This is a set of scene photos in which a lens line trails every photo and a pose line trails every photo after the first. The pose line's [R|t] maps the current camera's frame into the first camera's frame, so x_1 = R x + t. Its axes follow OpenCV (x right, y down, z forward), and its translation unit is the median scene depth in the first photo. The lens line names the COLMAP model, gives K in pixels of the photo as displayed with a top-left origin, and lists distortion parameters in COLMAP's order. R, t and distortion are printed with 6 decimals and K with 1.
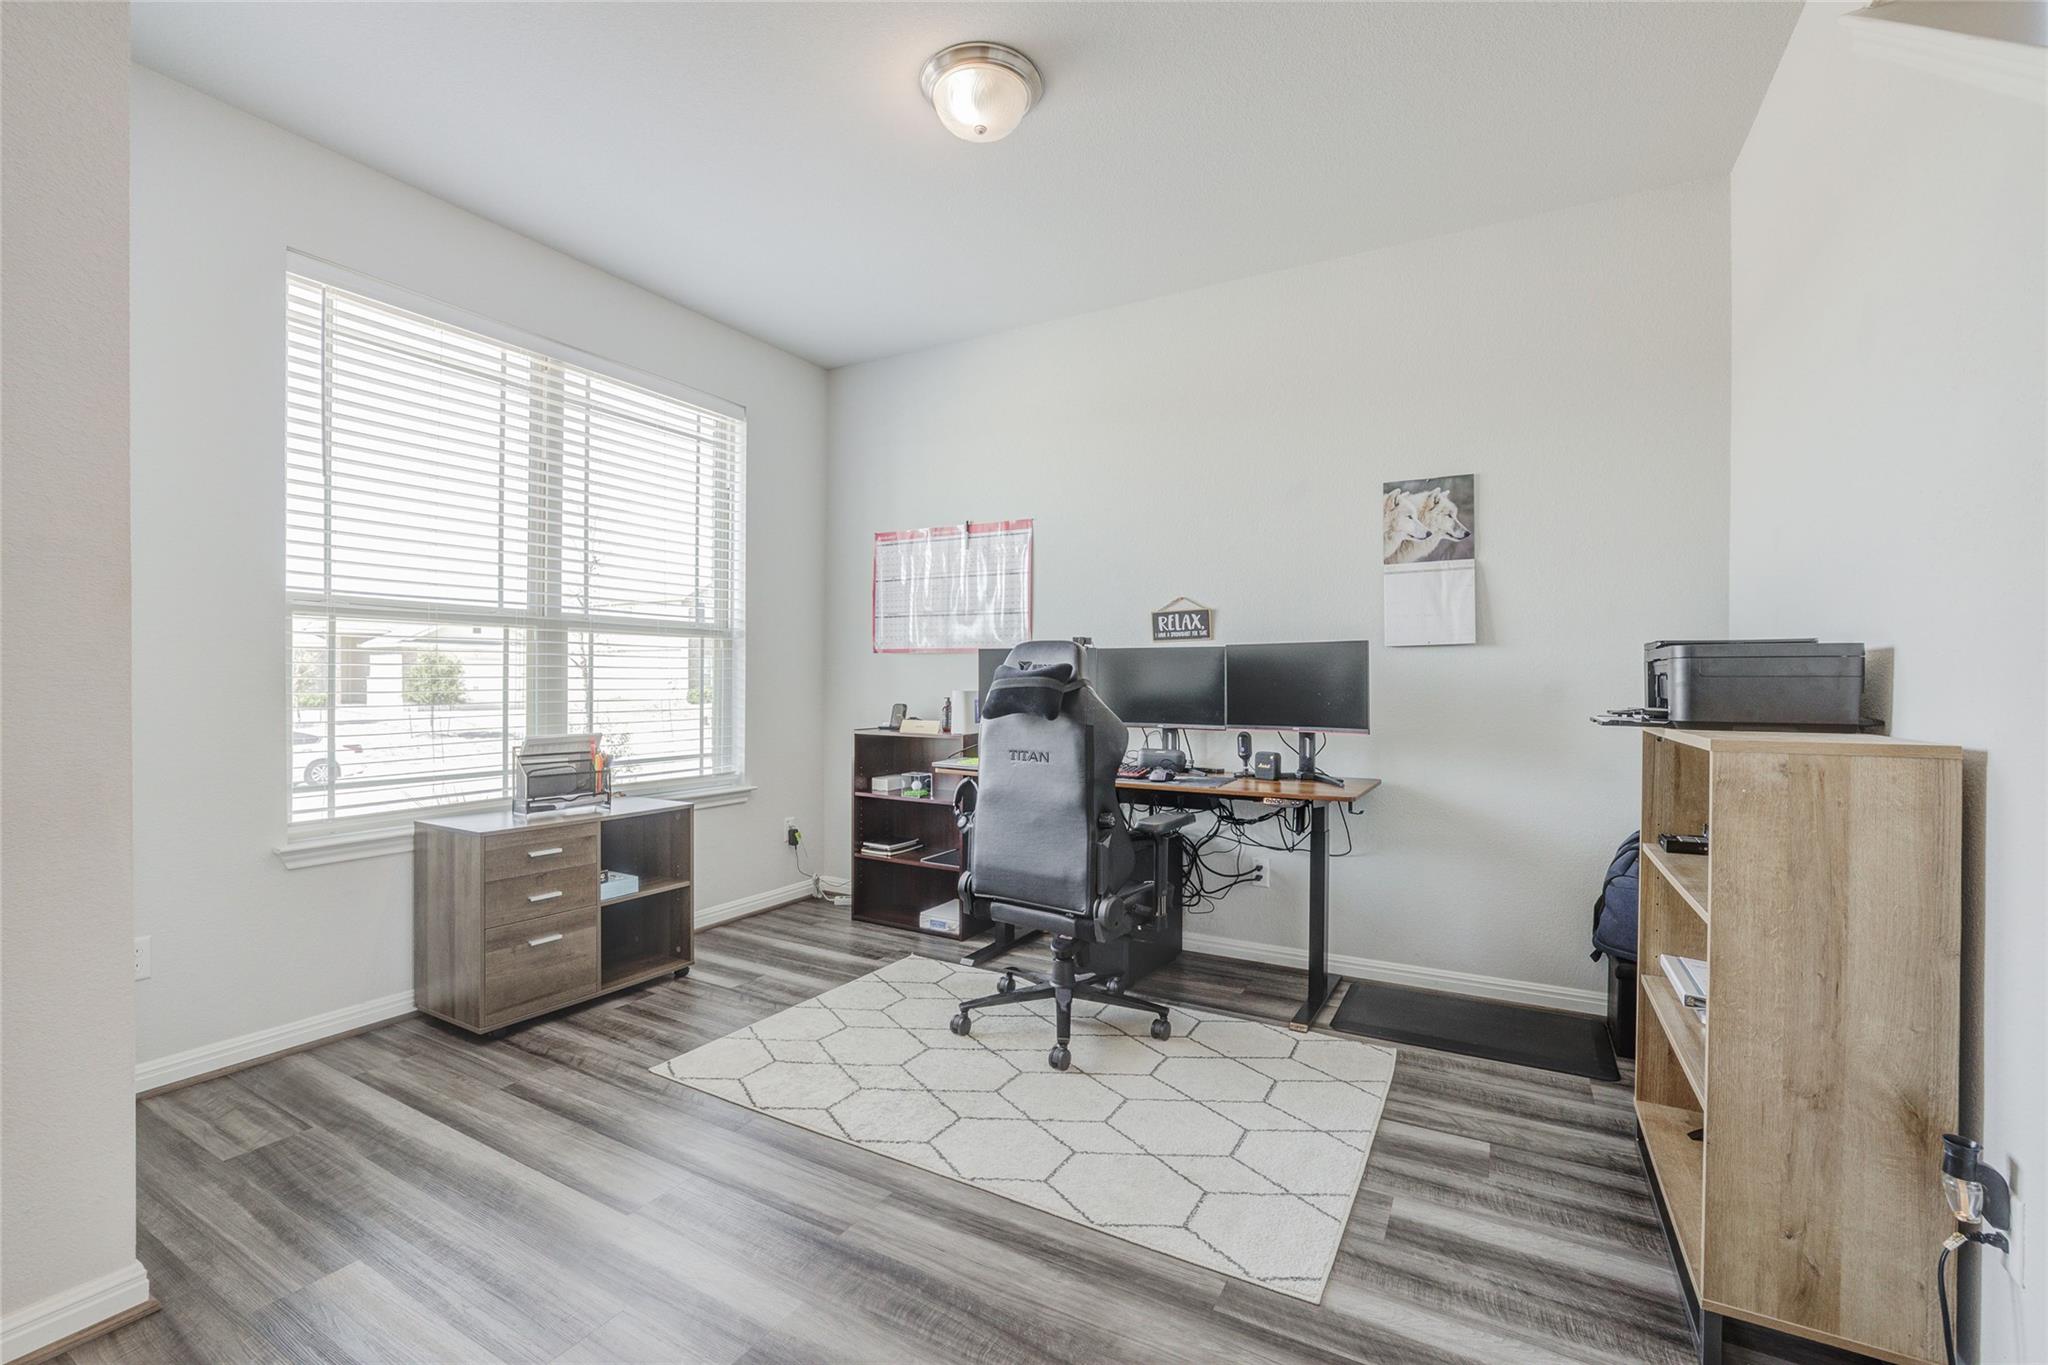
lens RADIAL K [[873.3, 0, 1012.0], [0, 873.3, 682.5], [0, 0, 1]] dist [-0.041909, 0.014623]
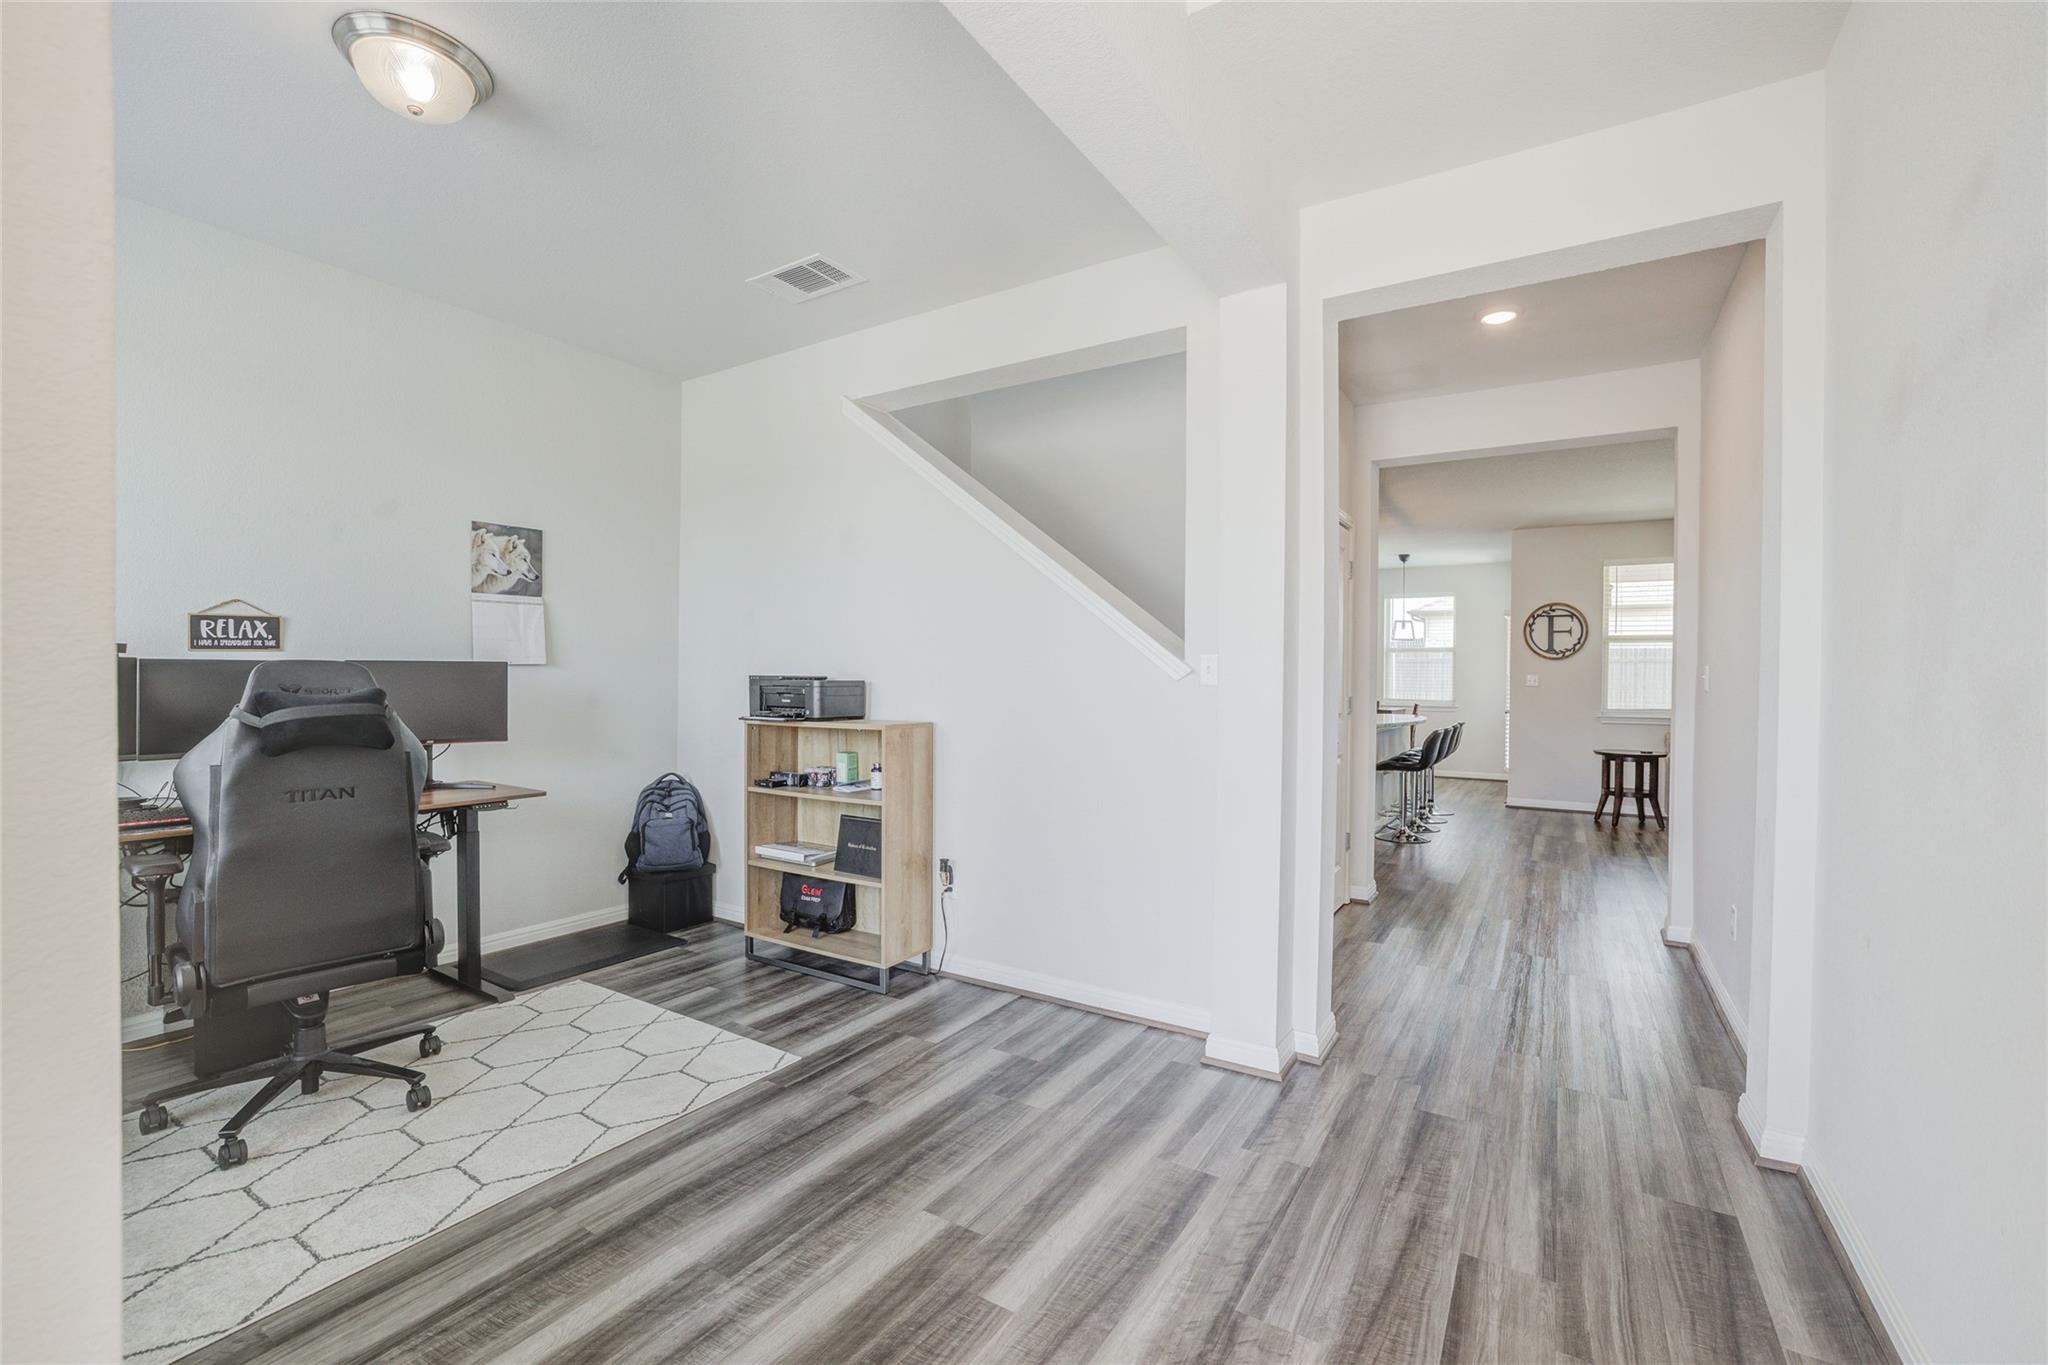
lens RADIAL K [[873.3, 0, 1012.0], [0, 873.3, 682.5], [0, 0, 1]] dist [-0.041909, 0.014623]
pose [[0.053215, -0.010643, 0.998526, -0.707568], [-0.004511, 0.999930, 0.010899, -0.035274], [-0.998573, -0.005084, 0.053163, 0.242612]]
